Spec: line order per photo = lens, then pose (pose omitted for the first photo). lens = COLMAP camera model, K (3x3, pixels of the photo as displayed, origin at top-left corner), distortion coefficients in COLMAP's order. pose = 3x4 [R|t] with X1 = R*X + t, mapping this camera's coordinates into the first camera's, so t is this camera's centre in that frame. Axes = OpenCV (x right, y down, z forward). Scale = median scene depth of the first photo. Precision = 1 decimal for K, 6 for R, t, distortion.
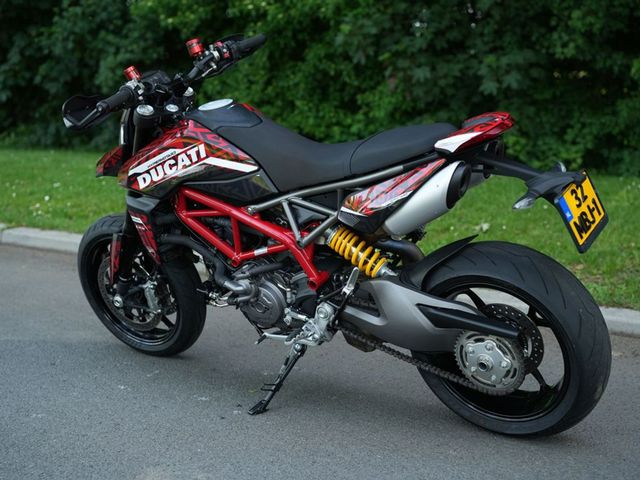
lens RADIAL K [[982.8, 0, 329.9], [0, 982.8, 244.3], [0, 0, 1]] dist [0.038410, 0.000000]
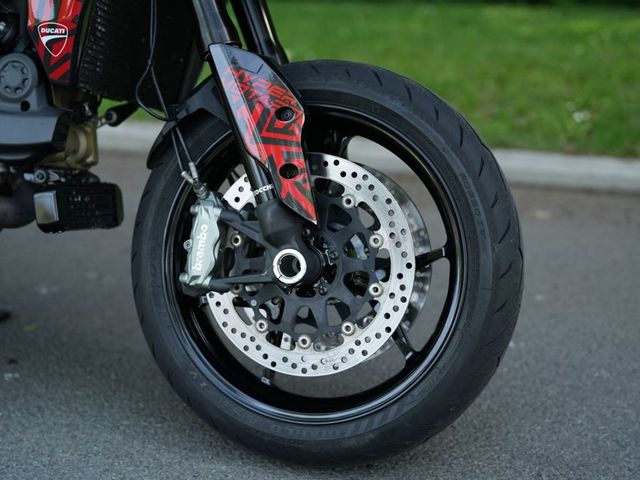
lens RADIAL K [[982.8, 0, 318.2], [0, 982.8, 237.6], [0, 0, 1]] dist [0.038410, 0.000000]
pose [[0.959563, -0.076454, 0.270912, -0.076531], [0.038035, 0.988799, 0.144328, 0.023878], [-0.278912, -0.128187, 0.951723, 0.463675]]
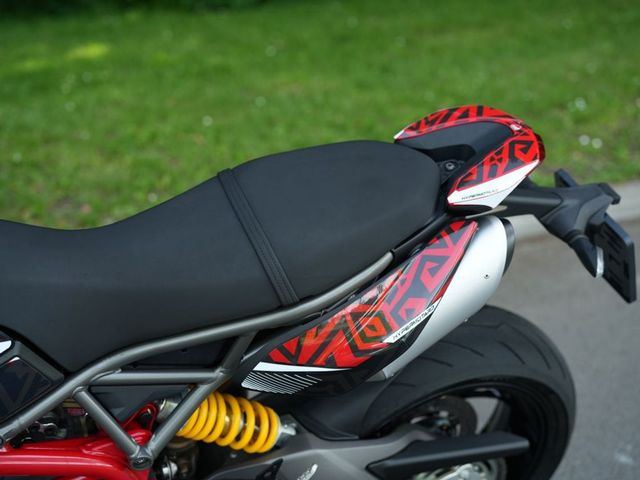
lens RADIAL K [[982.8, 0, 315.1], [0, 982.8, 241.4], [0, 0, 1]] dist [0.038410, 0.000000]
pose [[0.559908, -0.320166, 0.764197, -0.292712], [0.159890, 0.946740, 0.279496, -0.205450], [-0.812981, -0.034305, 0.581278, 0.655151]]
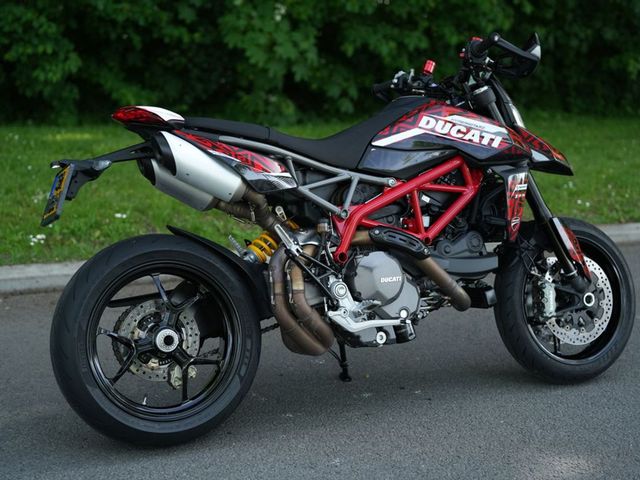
lens RADIAL K [[982.8, 0, 313.8], [0, 982.8, 244.1], [0, 0, 1]] dist [0.038410, 0.000000]
pose [[0.501189, -0.174329, 0.847596, -1.064270], [0.106953, 0.984466, 0.139238, -0.152397], [-0.858703, 0.020869, 0.512048, 0.572271]]
